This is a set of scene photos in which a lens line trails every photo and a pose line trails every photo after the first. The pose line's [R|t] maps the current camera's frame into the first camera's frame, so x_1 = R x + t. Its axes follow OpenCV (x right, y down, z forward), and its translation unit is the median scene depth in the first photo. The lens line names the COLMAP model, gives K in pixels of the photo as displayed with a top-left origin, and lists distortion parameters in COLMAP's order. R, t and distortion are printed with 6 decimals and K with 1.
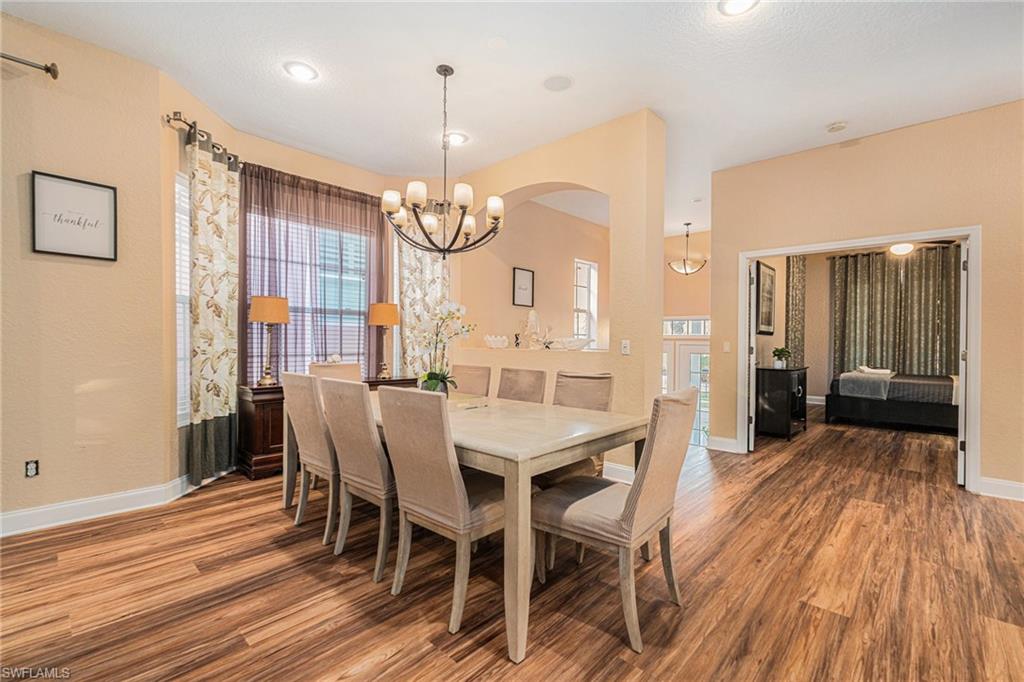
lens RADIAL K [[454.0, 0, 516.8], [0, 454.0, 341.7], [0, 0, 1]] dist [0.002722, 0.000019]
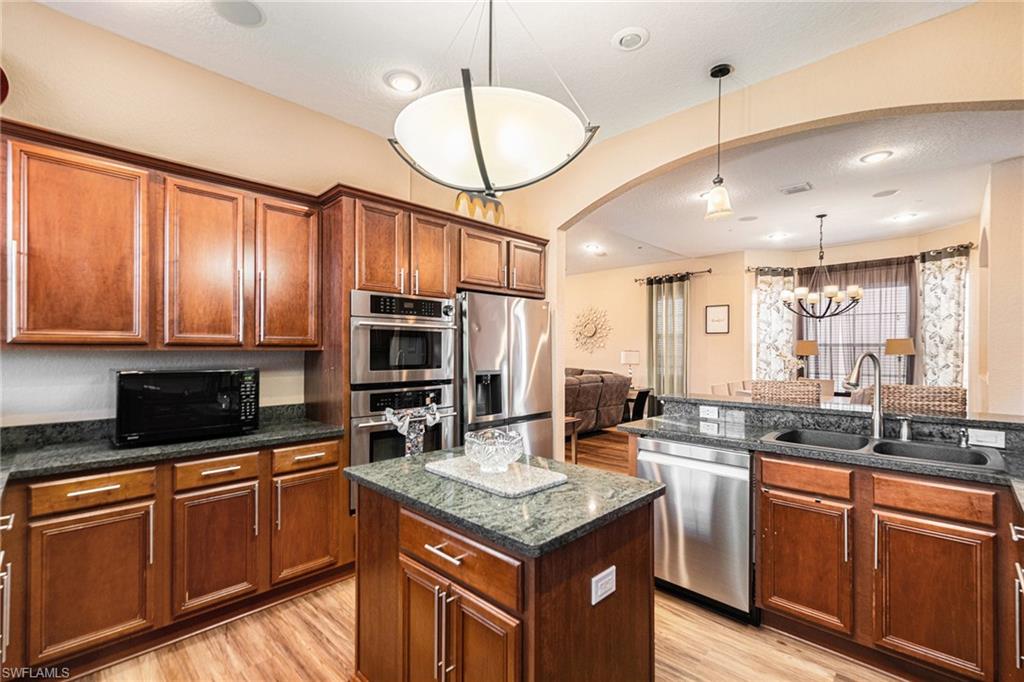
lens RADIAL K [[454.0, 0, 518.3], [0, 454.0, 349.2], [0, 0, 1]] dist [0.002722, 0.000019]
pose [[-0.035725, -0.011510, -0.999295, 0.781242], [-0.004668, 0.999925, -0.011351, -0.023312], [0.999351, 0.004259, -0.035776, -0.047937]]
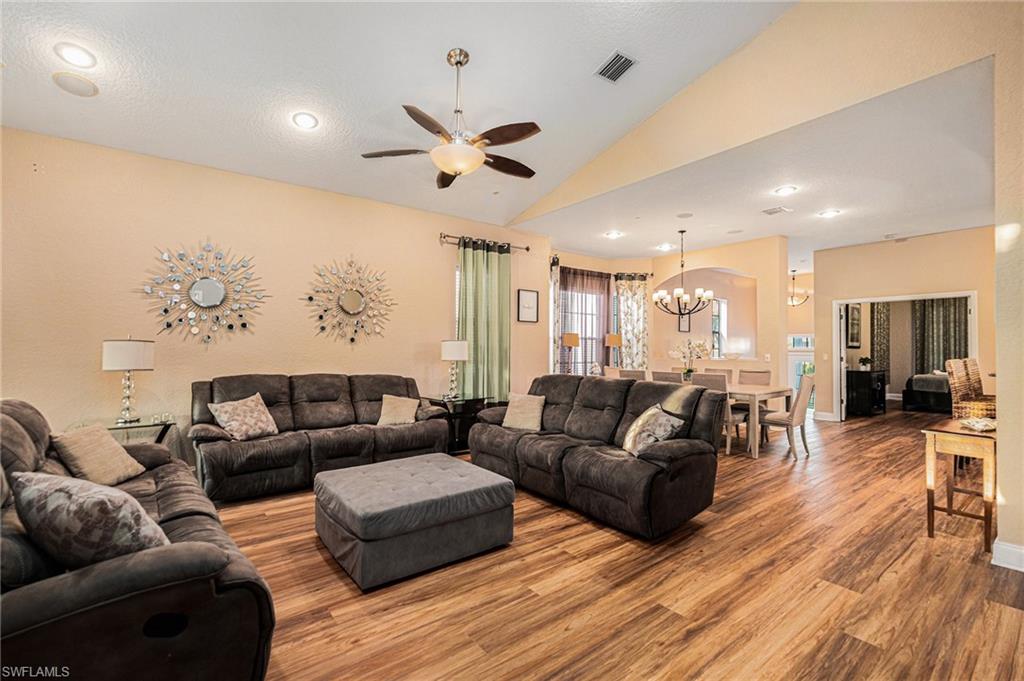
lens RADIAL K [[454.0, 0, 514.0], [0, 454.0, 344.3], [0, 0, 1]] dist [0.002722, 0.000019]
pose [[0.986529, -0.008801, -0.163352, -0.282317], [0.006791, 0.999894, -0.012858, -0.015698], [0.163448, 0.011575, 0.986484, -0.599019]]
